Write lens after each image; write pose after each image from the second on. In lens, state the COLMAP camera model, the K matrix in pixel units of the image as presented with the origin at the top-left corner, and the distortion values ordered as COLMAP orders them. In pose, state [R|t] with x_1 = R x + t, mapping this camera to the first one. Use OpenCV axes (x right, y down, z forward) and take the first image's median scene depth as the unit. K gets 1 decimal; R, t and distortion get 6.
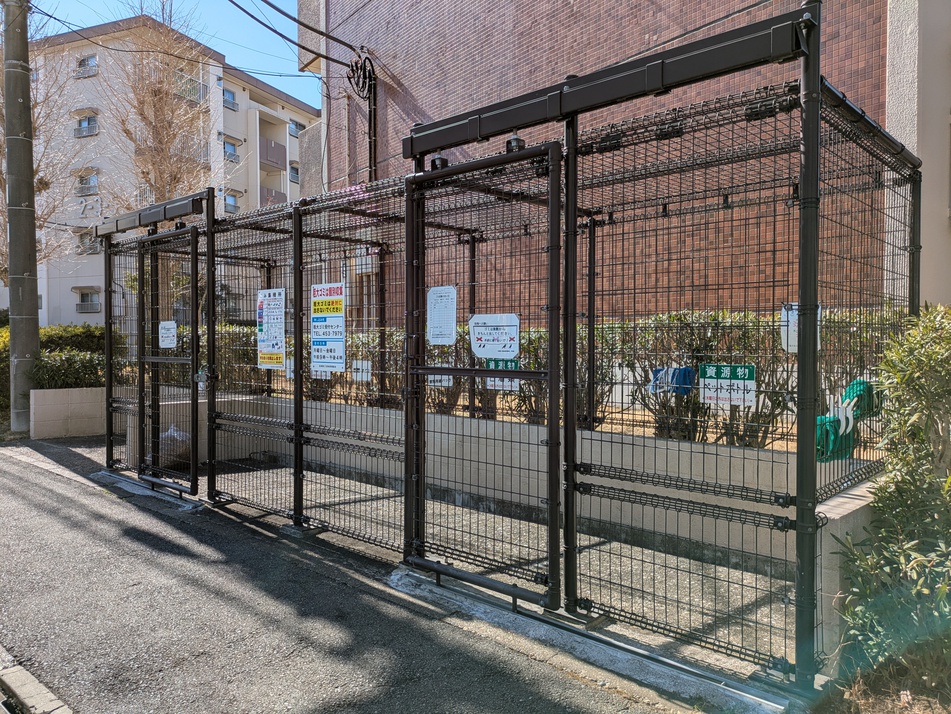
lens RADIAL K [[701.3, 0, 476.9], [0, 701.3, 356.3], [0, 0, 1]] dist [0.007355, -0.006548]
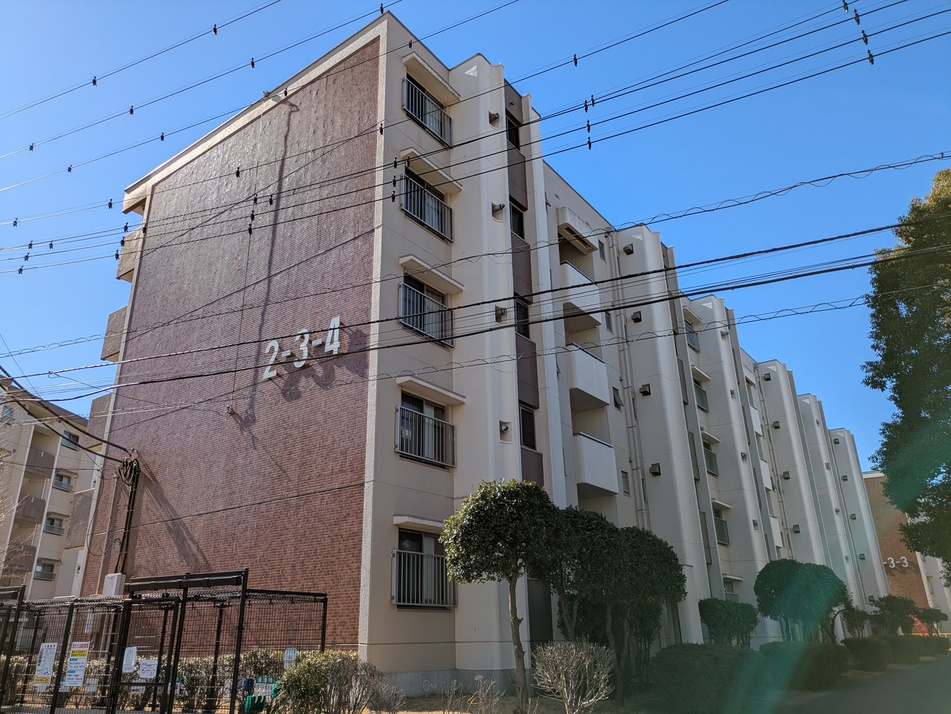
lens RADIAL K [[701.3, 0, 470.2], [0, 701.3, 350.0], [0, 0, 1]] dist [0.007355, -0.006548]
pose [[0.958567, 0.091095, 0.269910, 0.188695], [0.024746, 0.917282, -0.397468, -0.025811], [-0.283791, 0.387679, 0.877022, -1.108957]]
